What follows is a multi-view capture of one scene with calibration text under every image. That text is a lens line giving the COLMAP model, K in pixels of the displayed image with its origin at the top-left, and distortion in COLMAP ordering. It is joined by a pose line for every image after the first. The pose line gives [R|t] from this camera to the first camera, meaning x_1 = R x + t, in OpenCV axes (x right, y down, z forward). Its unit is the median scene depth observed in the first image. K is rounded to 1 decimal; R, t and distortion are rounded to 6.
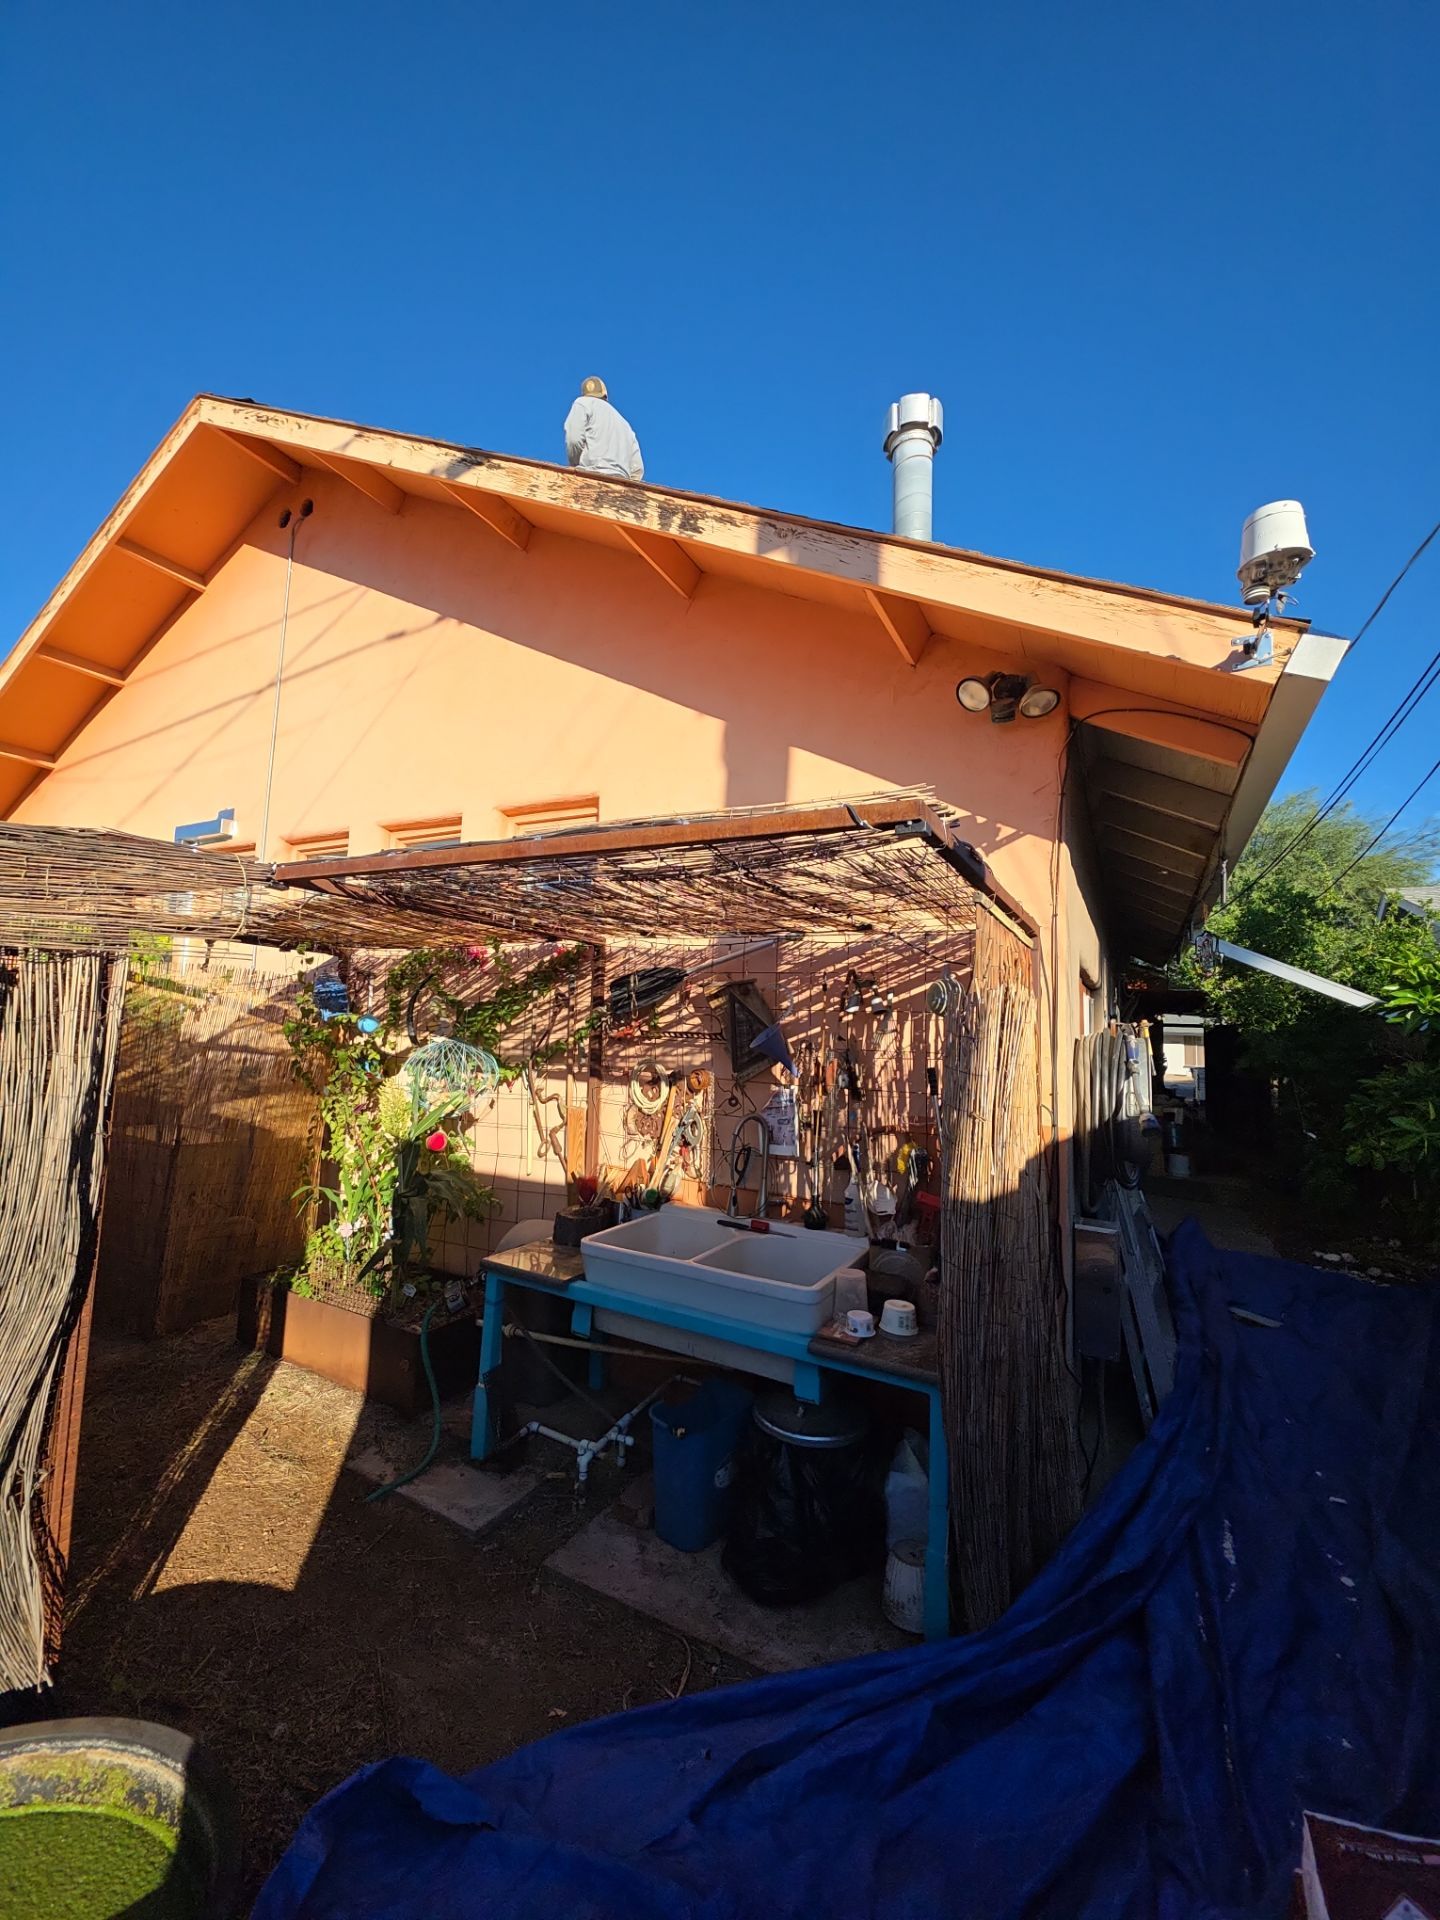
lens RADIAL K [[754.8, 0, 719.9], [0, 754.8, 964.6], [0, 0, 1]] dist [0.010588, -0.005711]
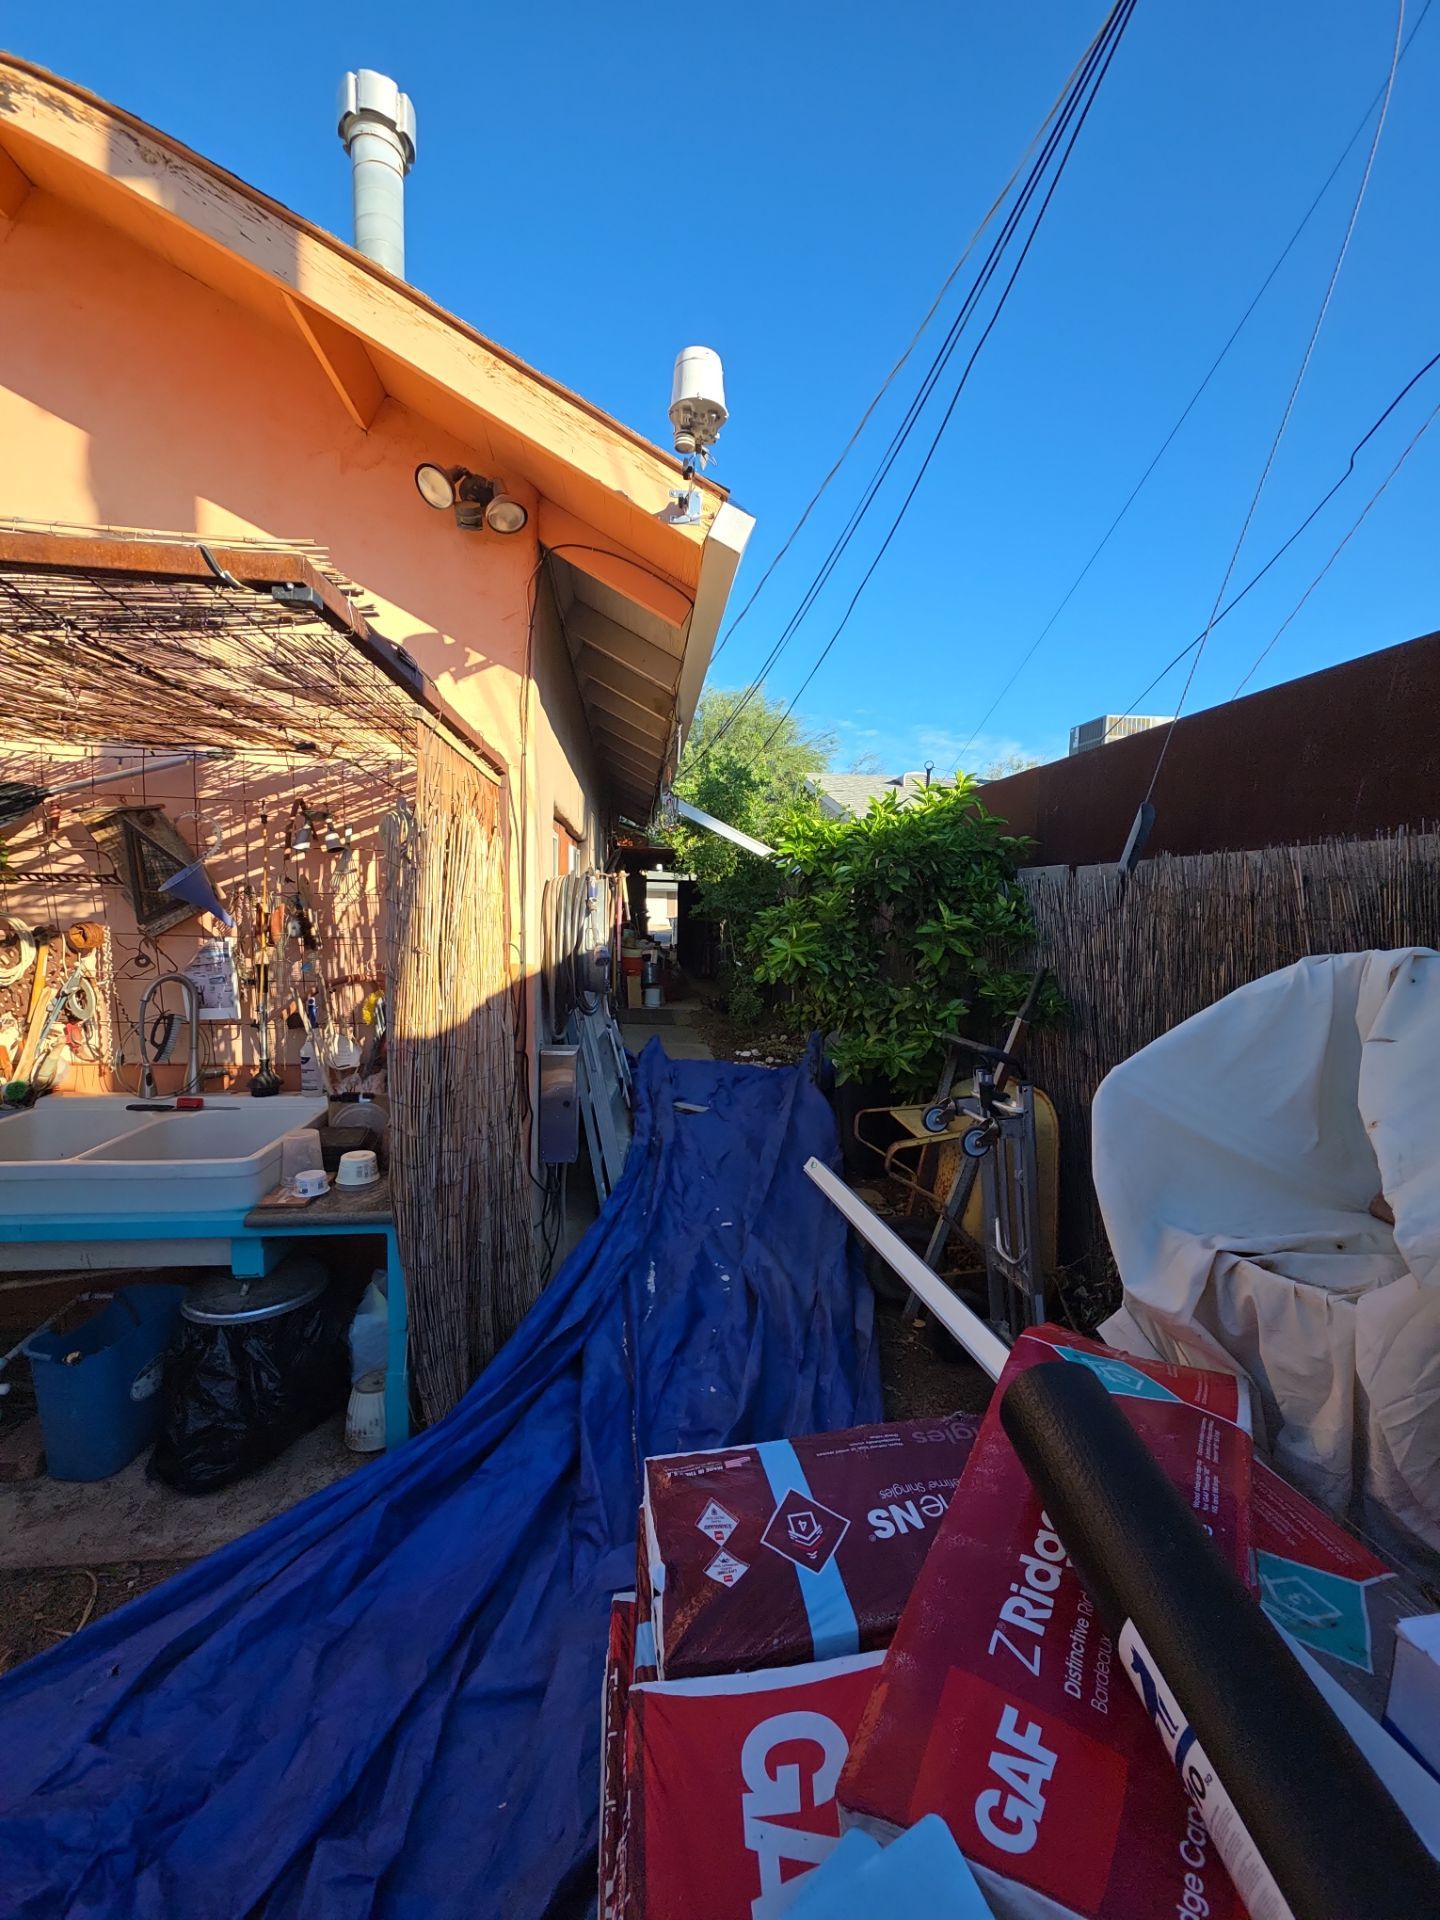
lens RADIAL K [[754.8, 0, 720.5], [0, 754.8, 964.7], [0, 0, 1]] dist [0.010588, -0.005711]
pose [[0.816773, -0.062976, 0.573511, 0.067375], [-0.044545, 0.984175, 0.171509, 0.024922], [-0.575236, -0.165631, 0.801043, 0.010462]]
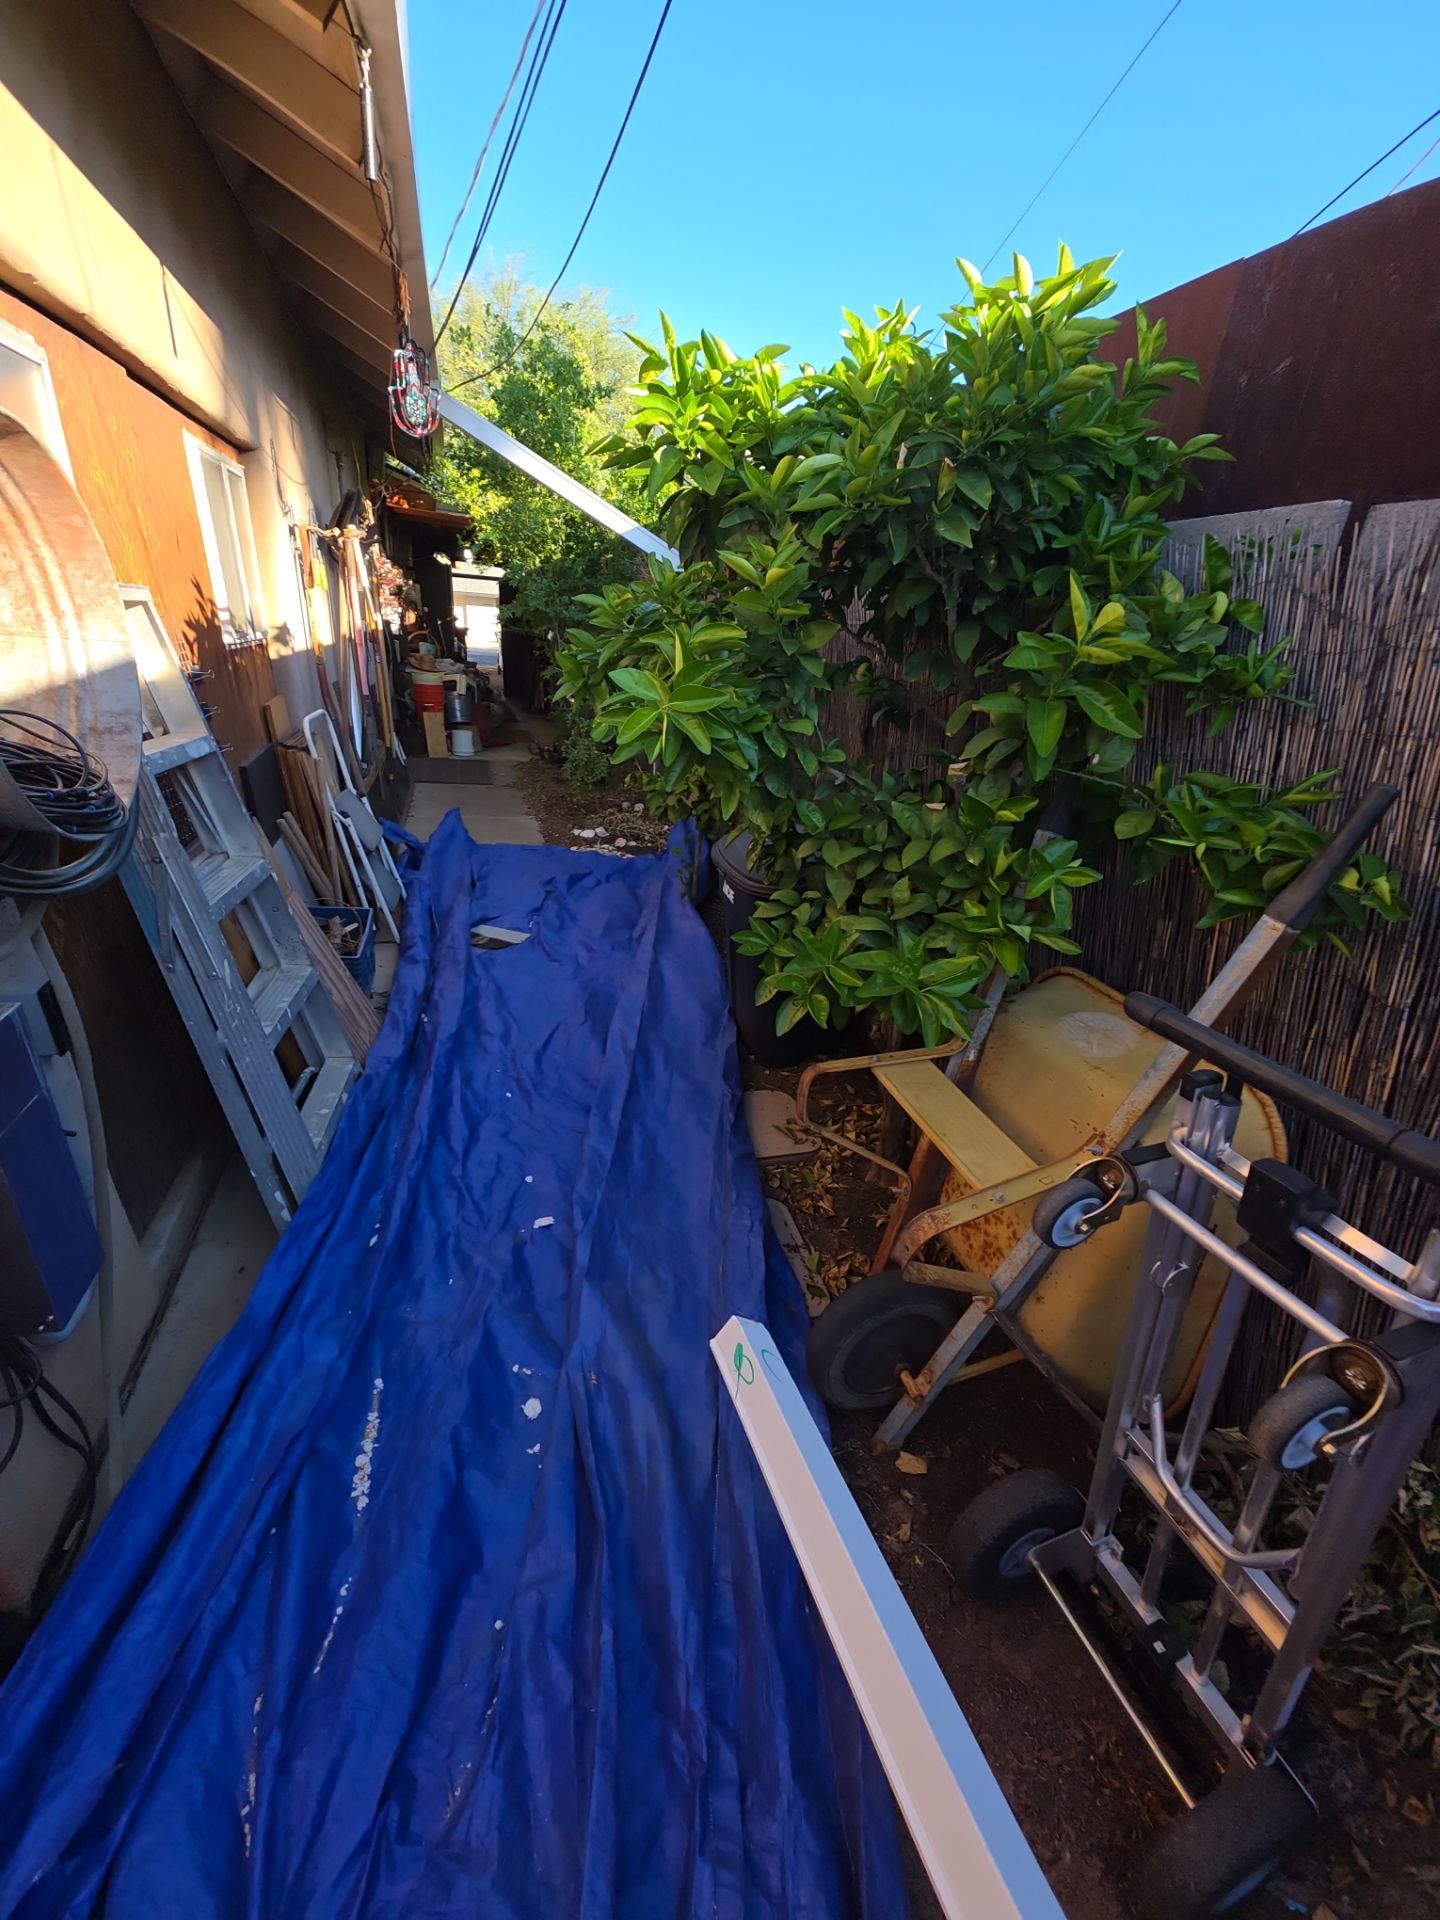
lens RADIAL K [[754.8, 0, 724.8], [0, 754.8, 964.2], [0, 0, 1]] dist [0.010588, -0.005711]
pose [[0.691963, -0.279954, 0.665441, 0.517052], [-0.106073, 0.872321, 0.477290, 0.117053], [-0.714097, -0.400852, 0.573918, 0.552734]]
